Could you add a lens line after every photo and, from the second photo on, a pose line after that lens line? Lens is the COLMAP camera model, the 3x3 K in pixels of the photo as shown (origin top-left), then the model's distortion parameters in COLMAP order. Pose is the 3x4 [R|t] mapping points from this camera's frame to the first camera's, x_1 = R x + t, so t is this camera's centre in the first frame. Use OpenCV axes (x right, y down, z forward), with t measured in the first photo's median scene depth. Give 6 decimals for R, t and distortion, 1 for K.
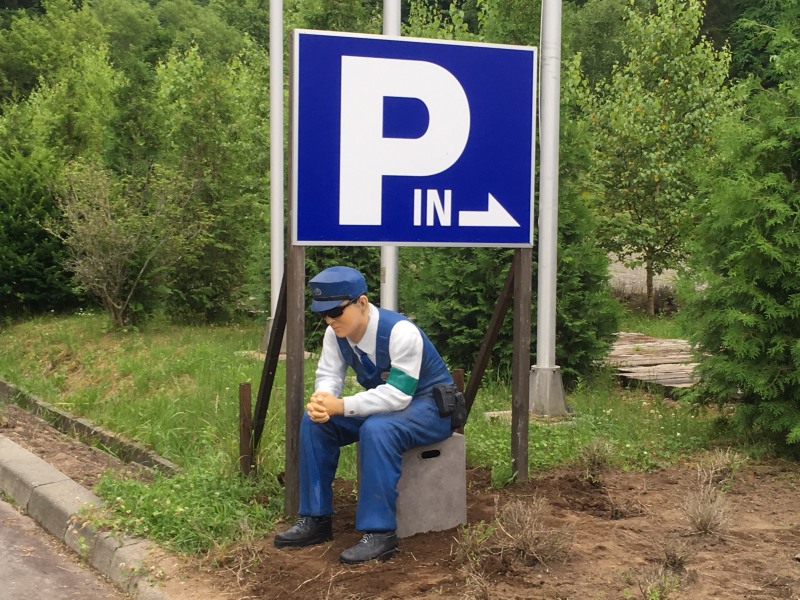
lens RADIAL K [[1389.9, 0, 397.4], [0, 1389.9, 301.2], [0, 0, 1]] dist [0.040222, 0.000000]
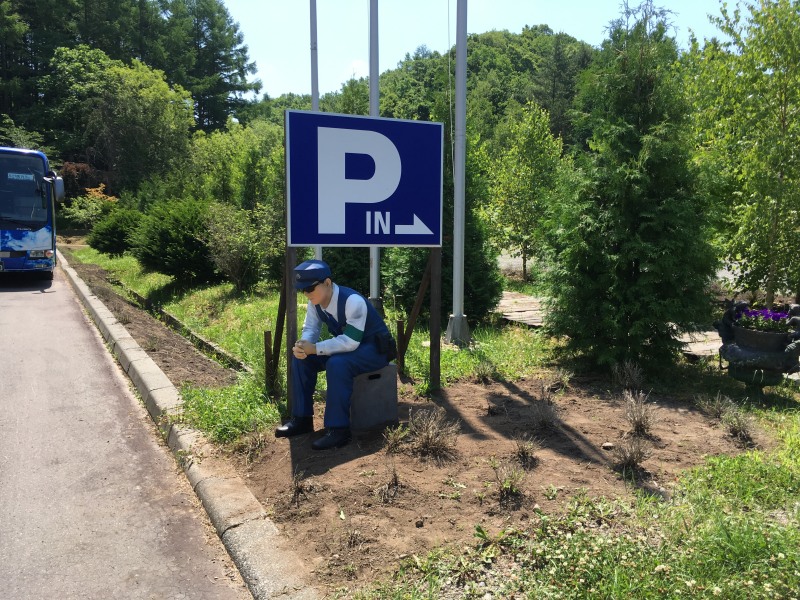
lens RADIAL K [[685.5, 0, 405.8], [0, 685.5, 298.5], [0, 0, 1]] dist [0.061726, -0.076105]
pose [[0.999977, -0.006696, 0.001254, 0.055473], [0.006646, 0.999328, 0.036056, -0.007899], [-0.001495, -0.036047, 0.999349, 0.198852]]
